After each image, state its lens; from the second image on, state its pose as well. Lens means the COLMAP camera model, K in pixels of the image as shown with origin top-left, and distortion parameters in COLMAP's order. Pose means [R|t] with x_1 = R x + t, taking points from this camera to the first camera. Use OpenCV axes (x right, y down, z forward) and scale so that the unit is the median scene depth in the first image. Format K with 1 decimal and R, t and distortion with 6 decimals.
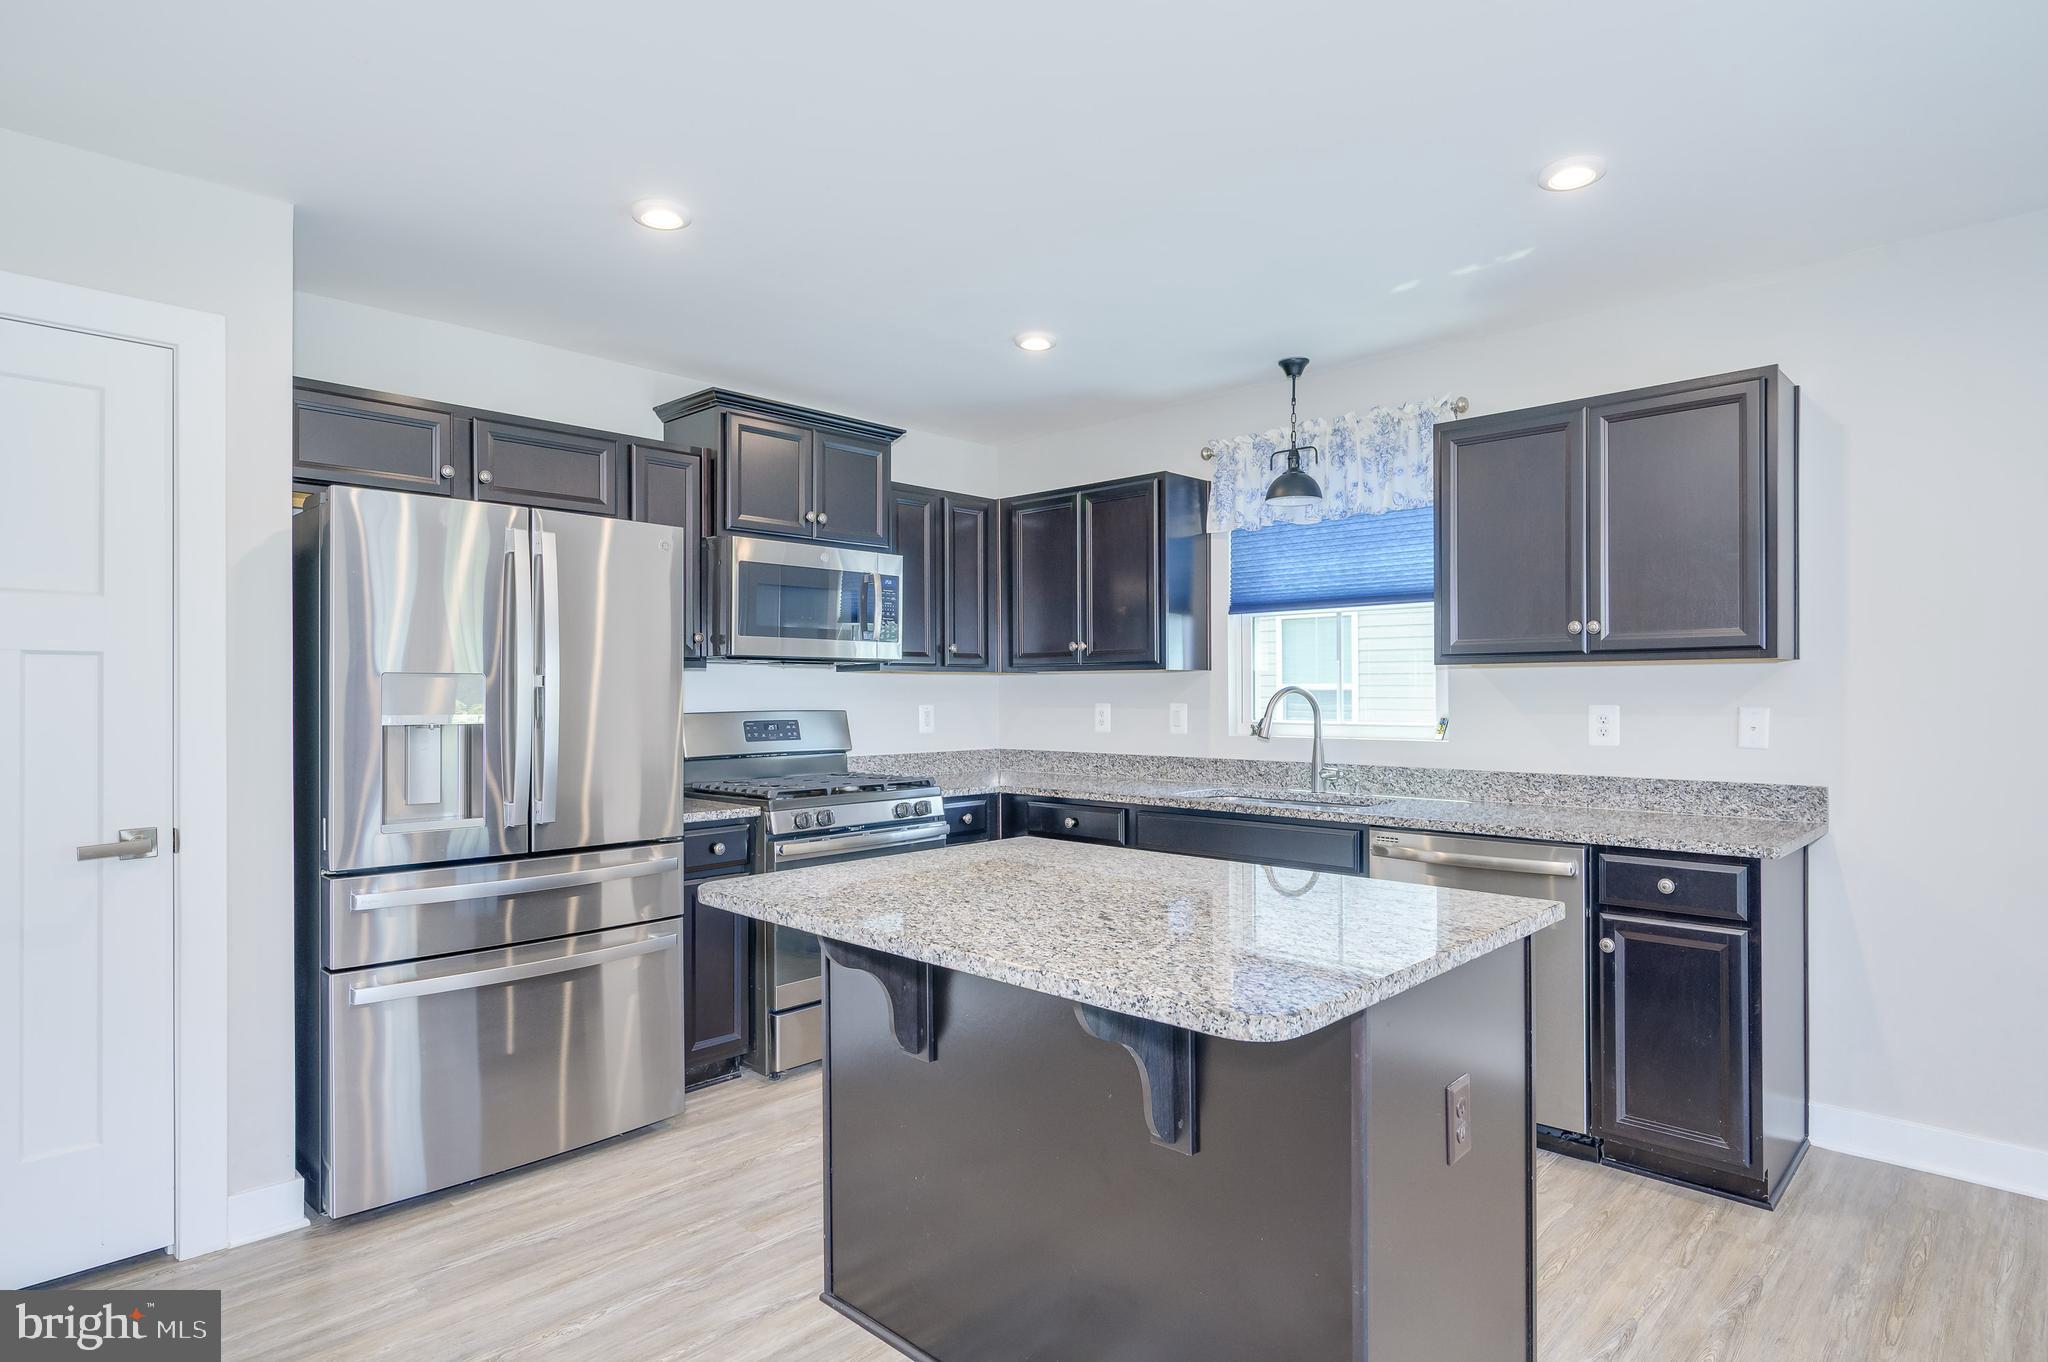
lens RADIAL K [[1101.5, 0, 1005.5], [0, 1101.5, 693.3], [0, 0, 1]] dist [0.003715, 0.001428]
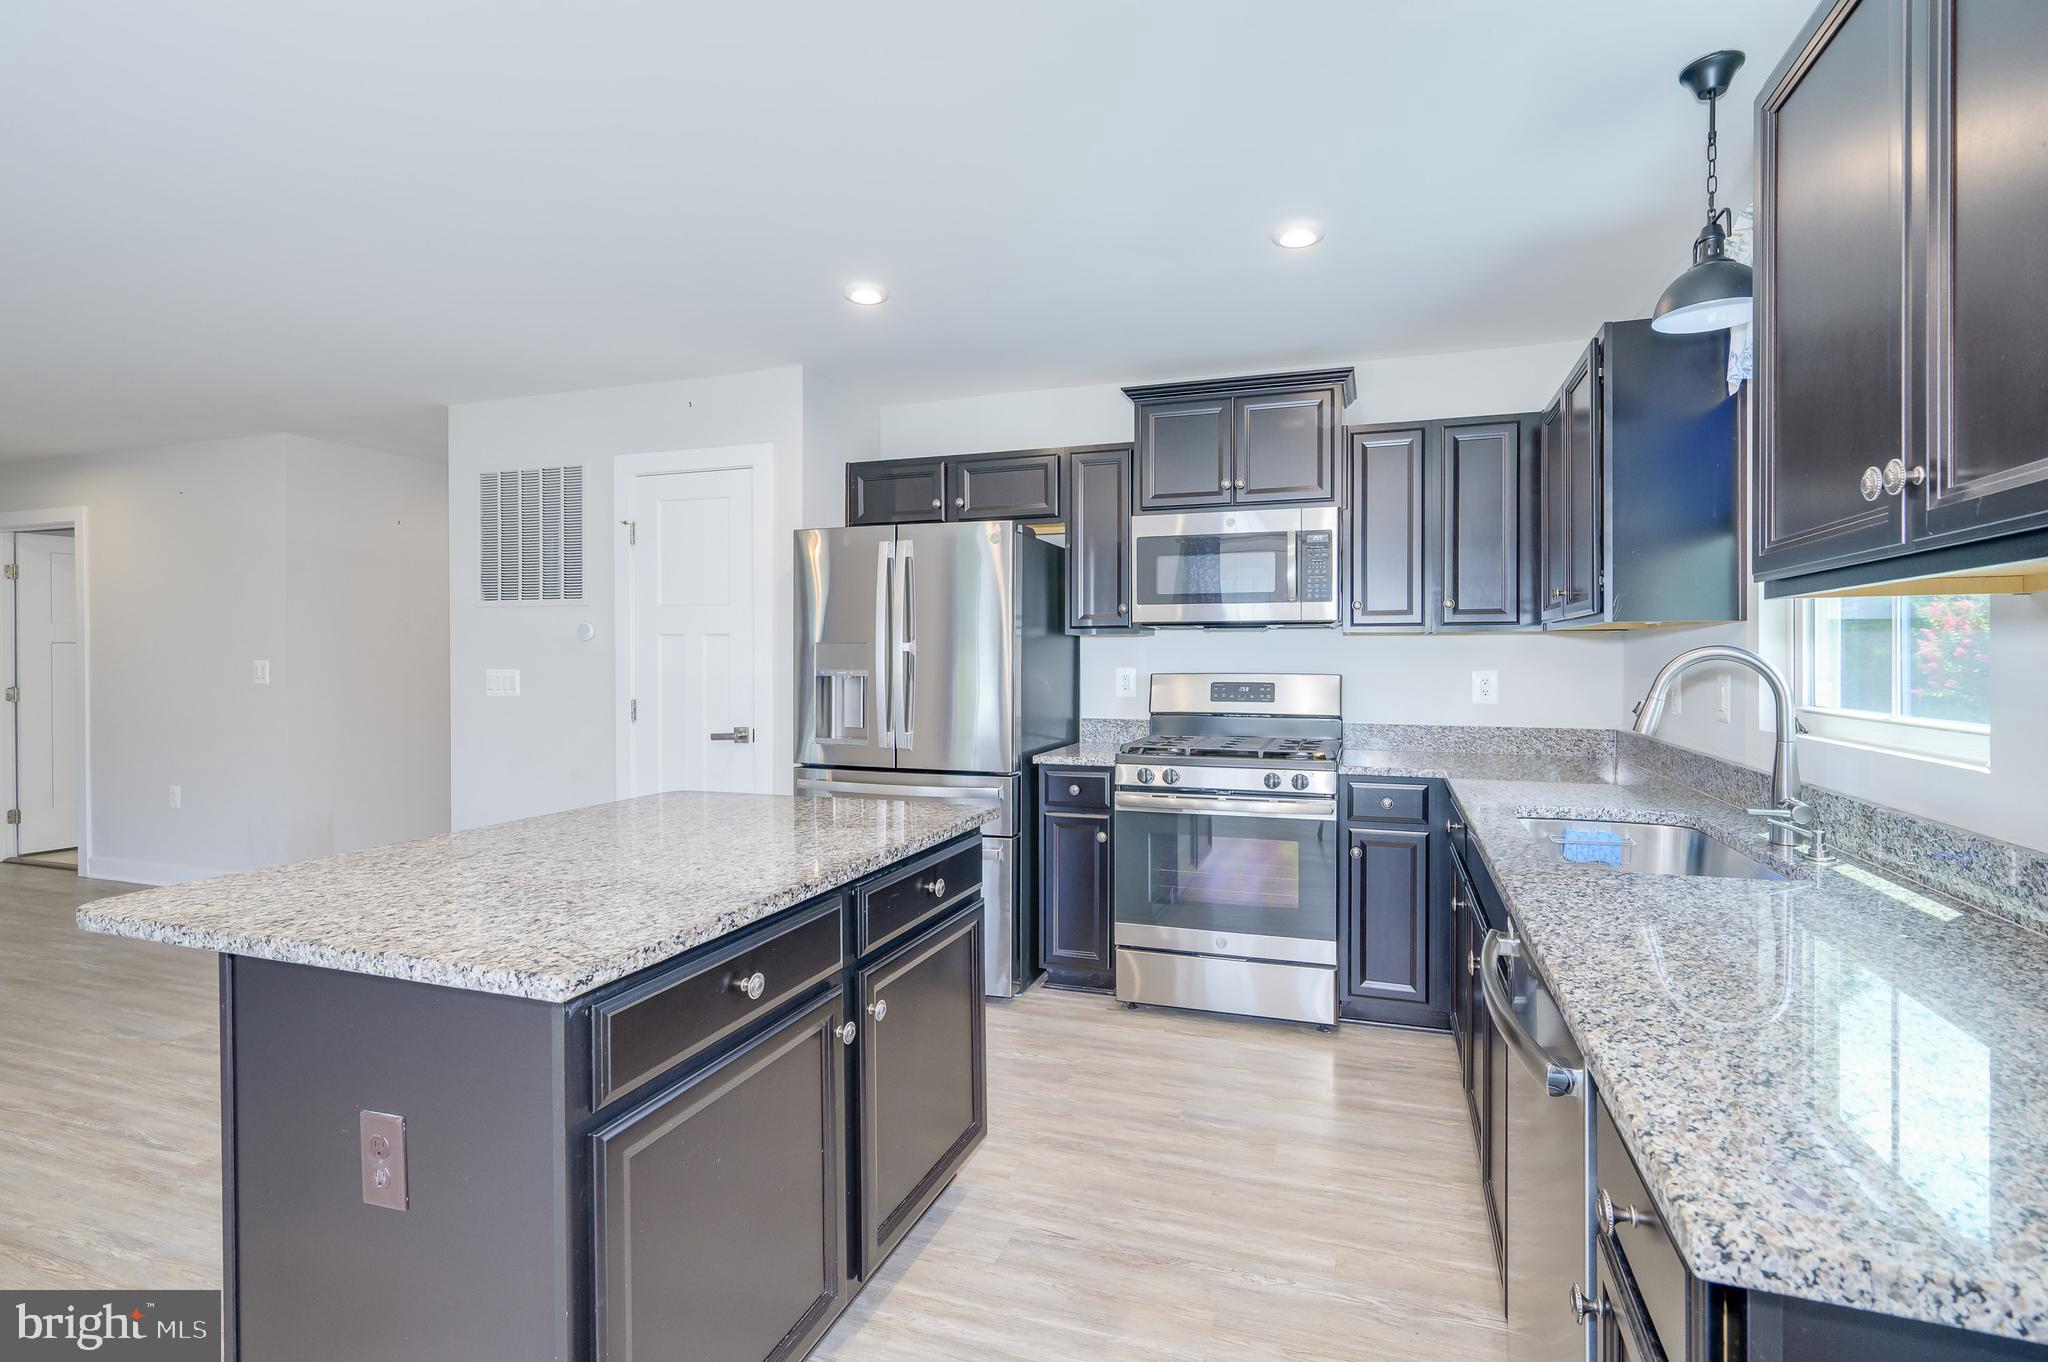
lens RADIAL K [[934.7, 0, 1044.1], [0, 934.7, 666.2], [0, 0, 1]] dist [-0.000557, 0.000845]
pose [[0.438846, 0.016113, -0.898418, 0.549690], [-0.002710, 0.999858, 0.016609, -0.005108], [0.898558, -0.004854, 0.438827, 0.486998]]
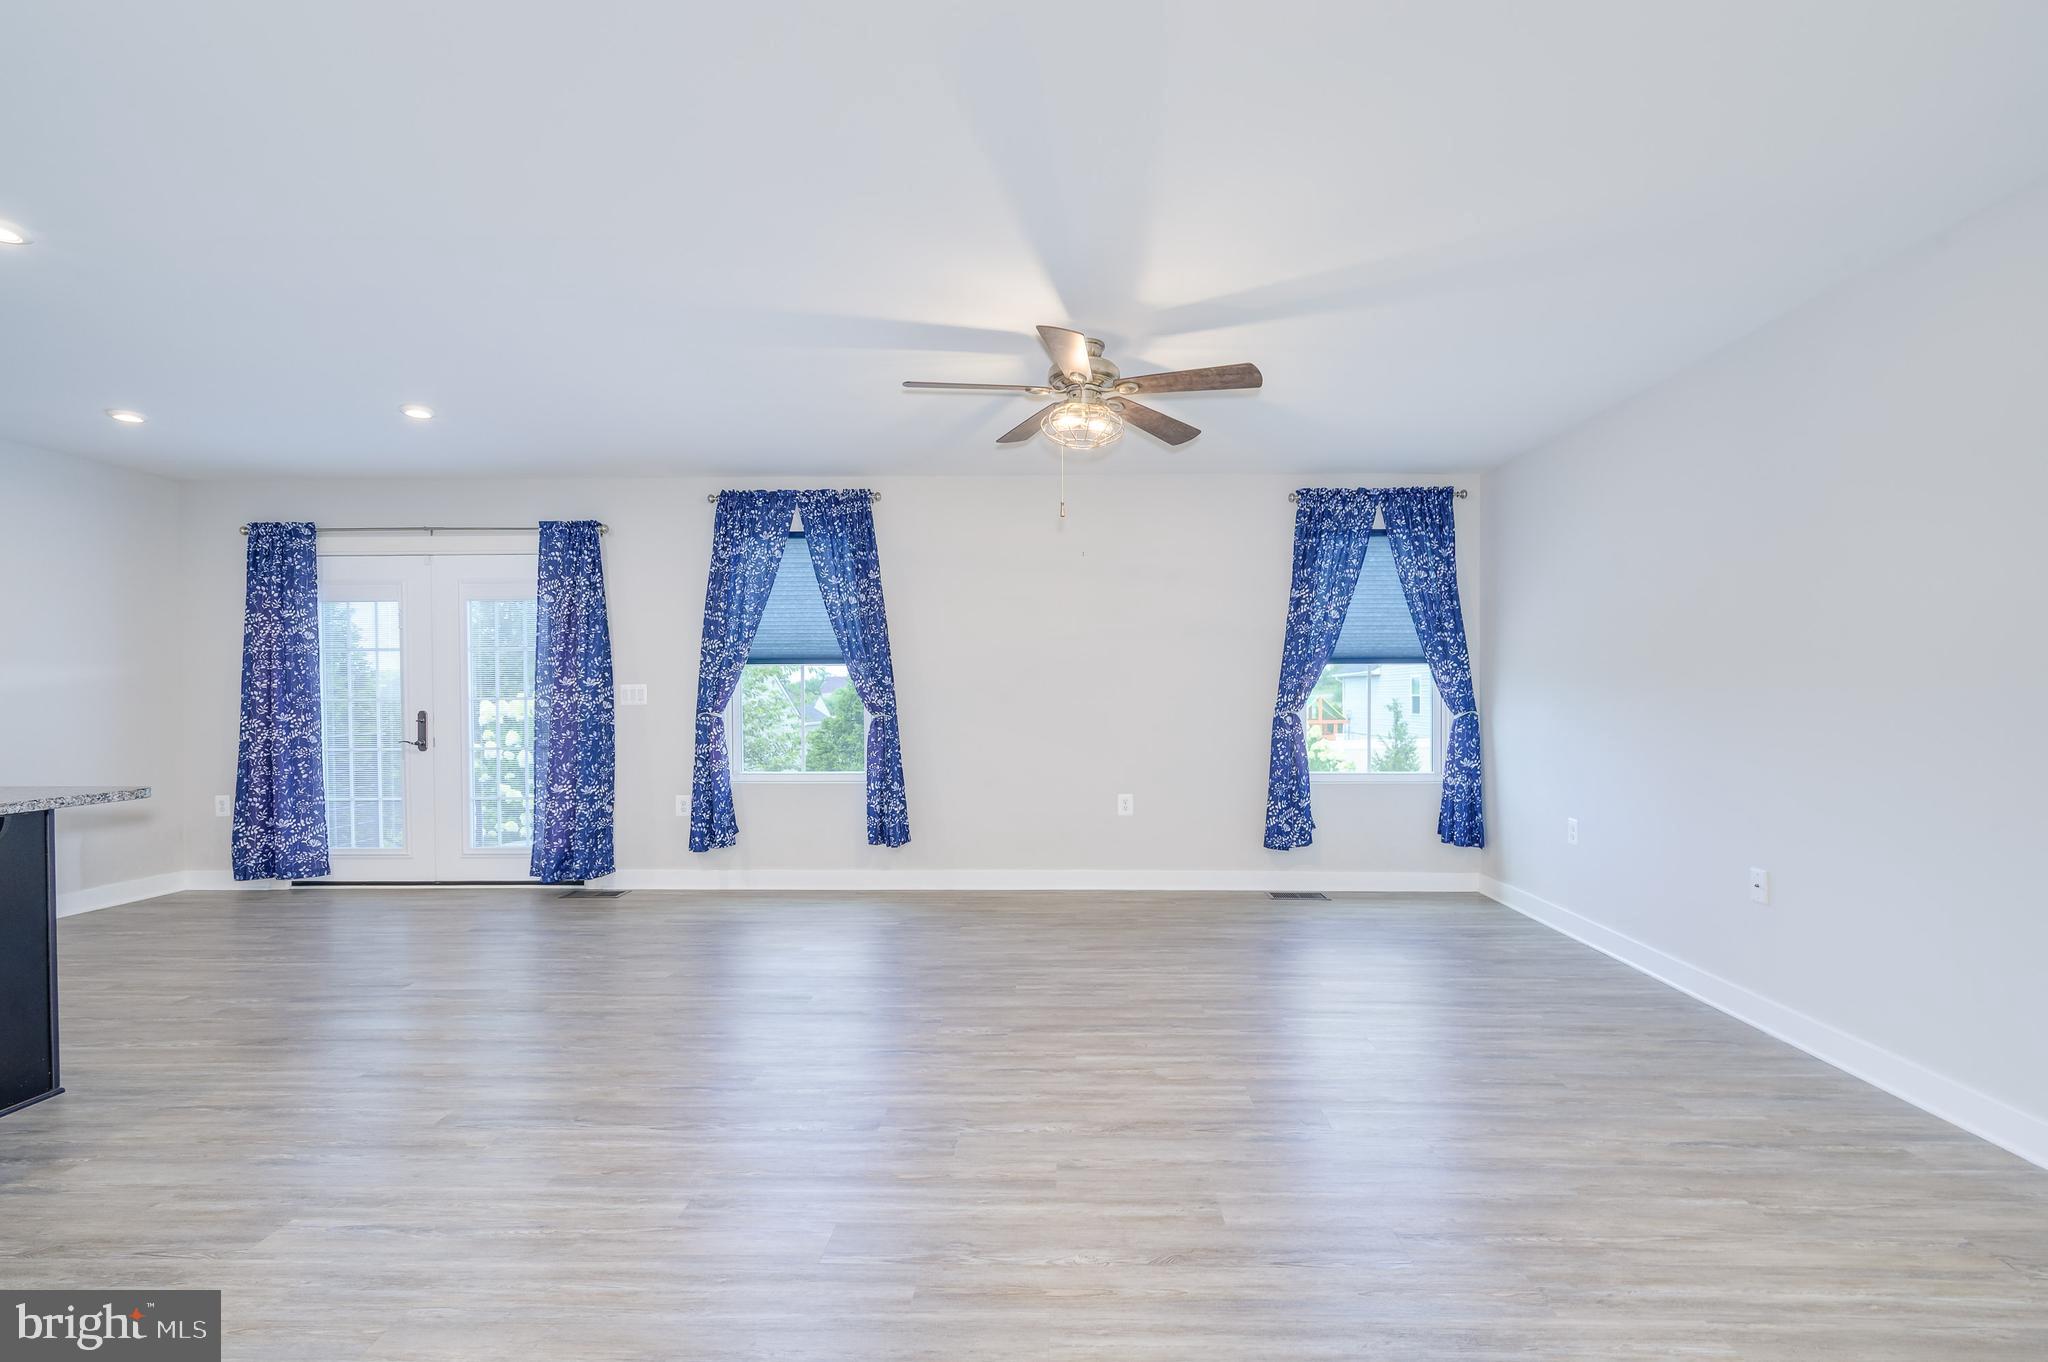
lens RADIAL K [[934.7, 0, 1063.6], [0, 934.7, 722.4], [0, 0, 1]] dist [-0.000557, 0.000845]
pose [[-0.694067, -0.019067, 0.719658, -0.908599], [0.008004, 0.999383, 0.034197, 0.024340], [-0.719866, 0.029495, -0.693486, 0.306291]]
